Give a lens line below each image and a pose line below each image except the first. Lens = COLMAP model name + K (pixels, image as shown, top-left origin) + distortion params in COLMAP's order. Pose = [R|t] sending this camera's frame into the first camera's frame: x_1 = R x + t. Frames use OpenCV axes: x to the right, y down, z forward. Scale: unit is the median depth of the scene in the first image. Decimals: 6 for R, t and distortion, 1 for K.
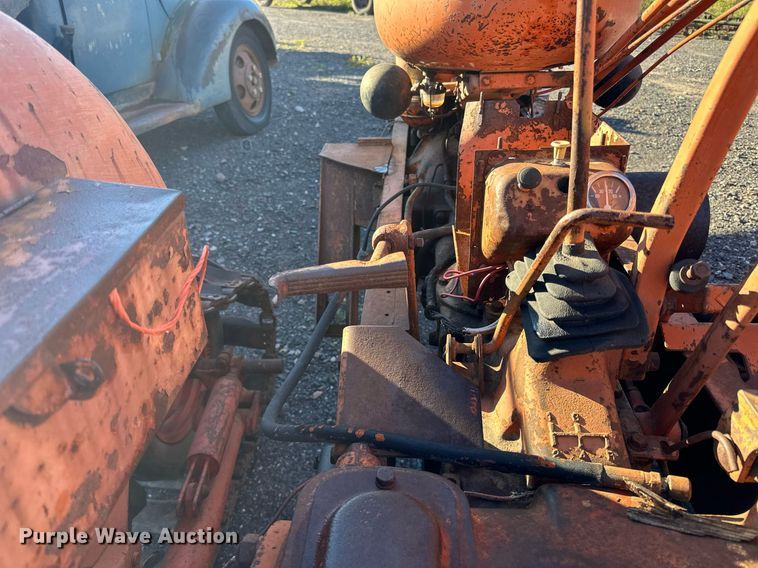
lens RADIAL K [[537.1, 0, 381.4], [0, 537.1, 287.6], [0, 0, 1]] dist [0.049143, -0.066907]
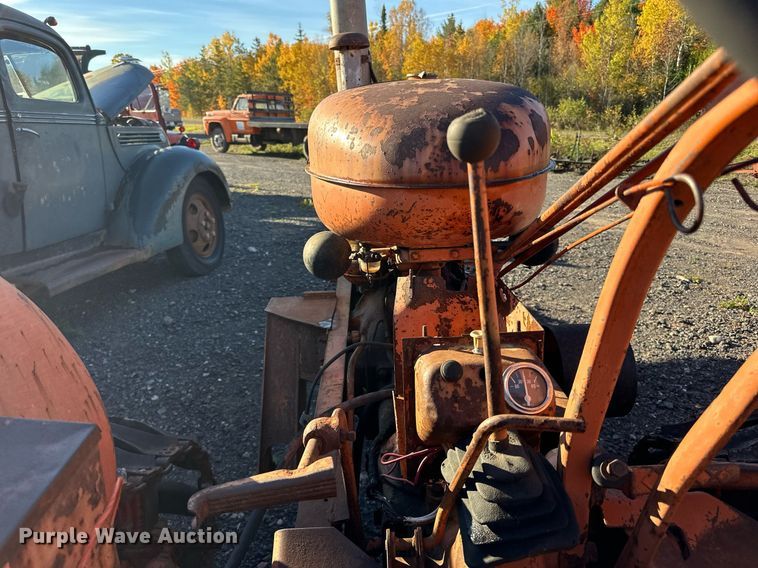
lens RADIAL K [[537.1, 0, 383.0], [0, 537.1, 281.8], [0, 0, 1]] dist [0.049143, -0.066907]
pose [[0.995688, -0.025629, 0.089153, 0.033661], [0.046112, 0.970670, -0.235952, -0.086920], [-0.080491, 0.239046, 0.967666, -0.028332]]
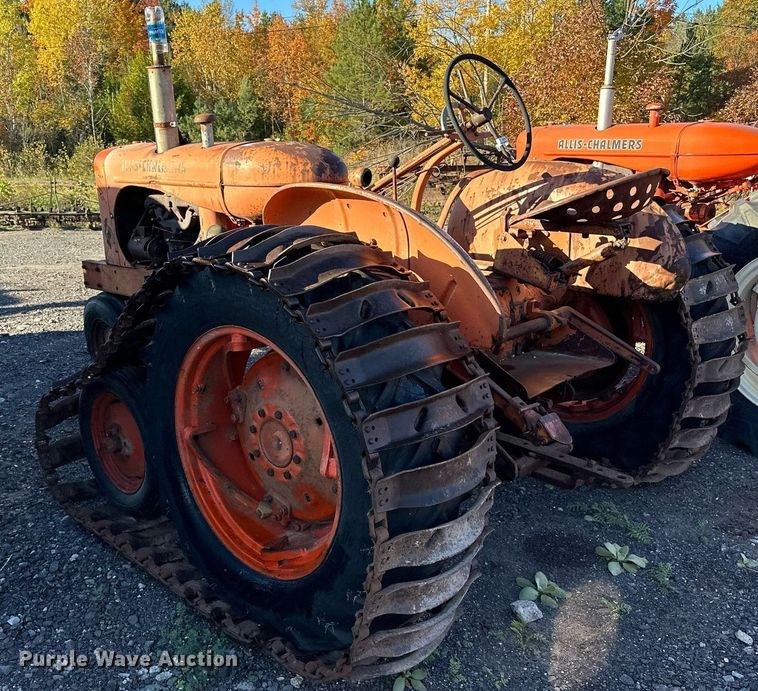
lens RADIAL K [[821.2, 0, 307.2], [0, 821.2, 344.1], [0, 0, 1]] dist [0.023776, 0.000000]
pose [[0.679715, -0.183008, 0.710279, -2.707141], [0.394981, 0.907300, -0.144213, 0.726672], [-0.618044, 0.378570, 0.688990, -1.449430]]
